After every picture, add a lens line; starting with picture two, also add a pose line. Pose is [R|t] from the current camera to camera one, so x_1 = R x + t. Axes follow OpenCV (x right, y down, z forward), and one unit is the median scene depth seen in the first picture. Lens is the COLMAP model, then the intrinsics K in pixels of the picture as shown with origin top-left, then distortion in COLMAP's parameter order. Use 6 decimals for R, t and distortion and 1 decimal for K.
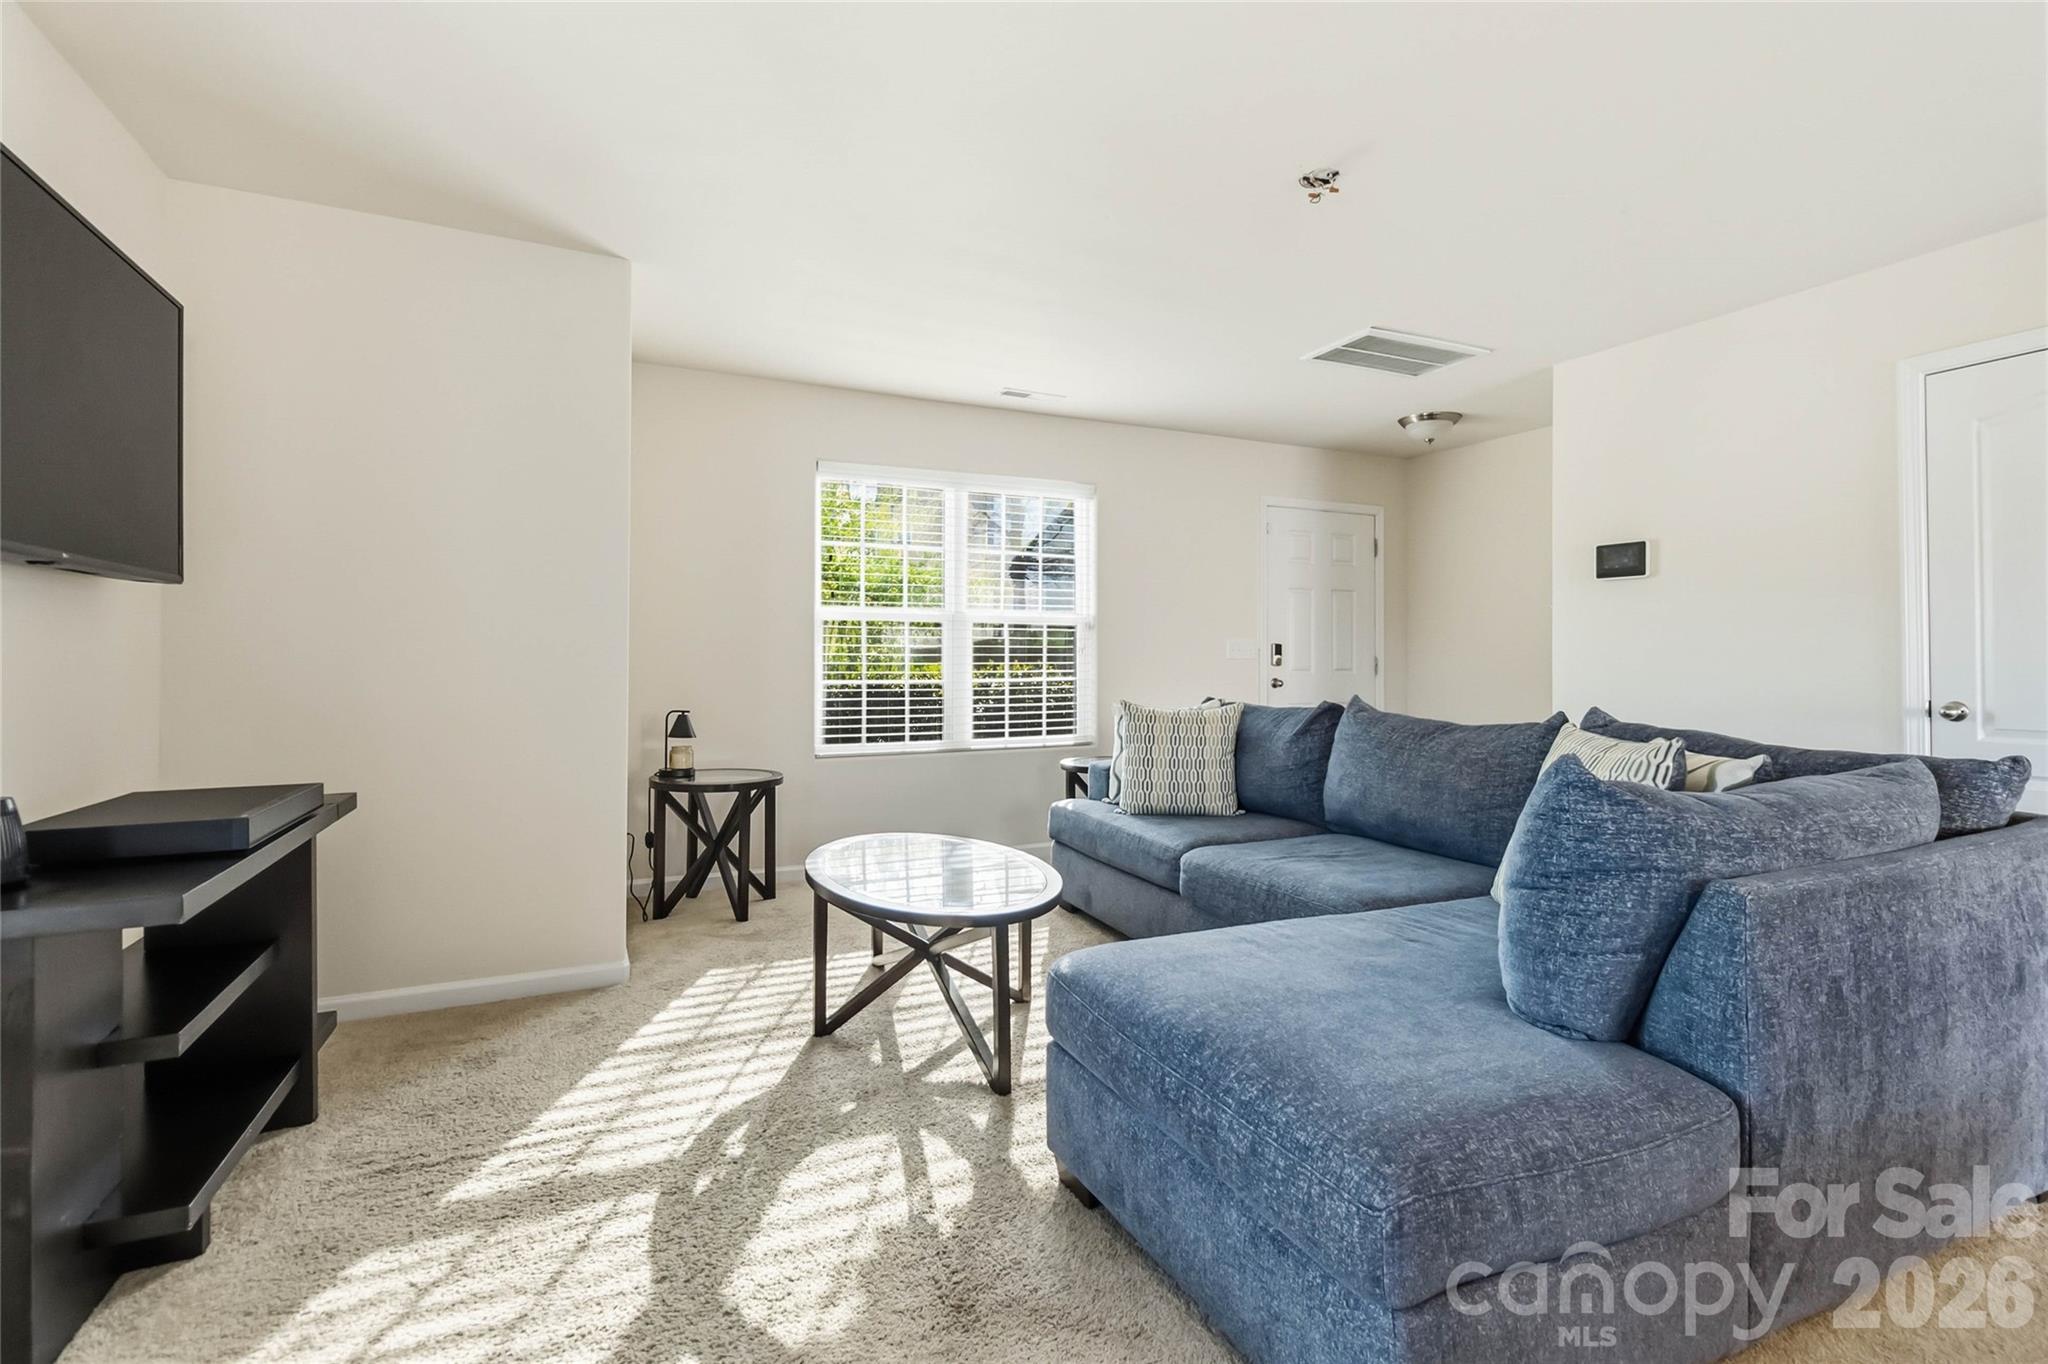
lens RADIAL K [[955.5, 0, 1034.9], [0, 955.5, 666.8], [0, 0, 1]] dist [0.000698, 0.000331]
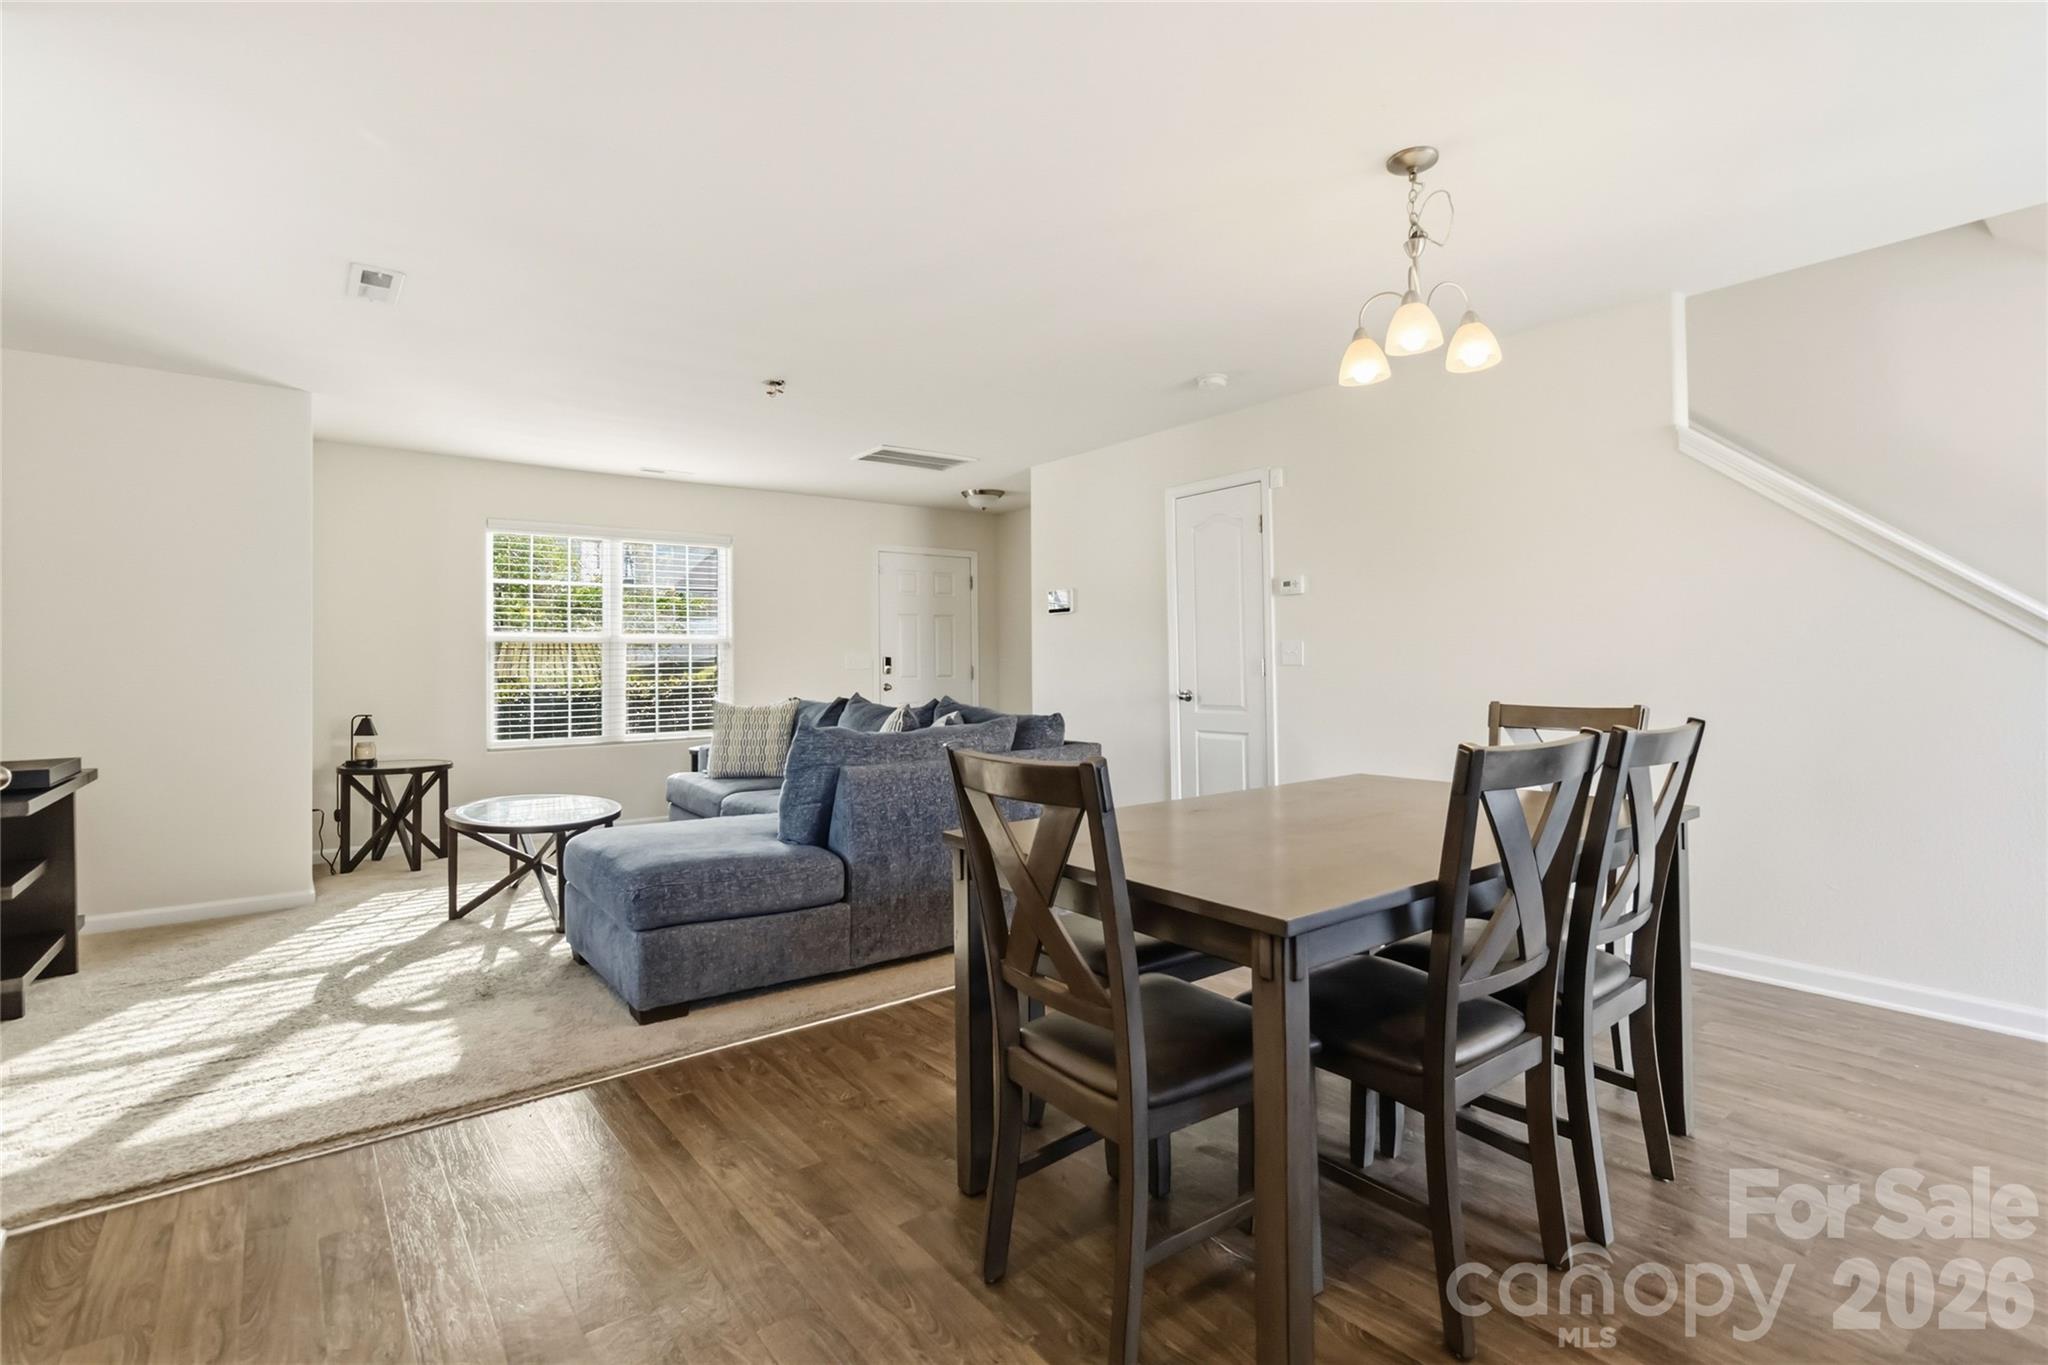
lens RADIAL K [[955.5, 0, 1034.9], [0, 955.5, 667.3], [0, 0, 1]] dist [0.000698, 0.000331]
pose [[0.975994, -0.012156, 0.217458, 0.237828], [0.013996, 0.999878, -0.006923, 0.002868], [-0.217347, 0.009800, 0.976045, -0.468311]]
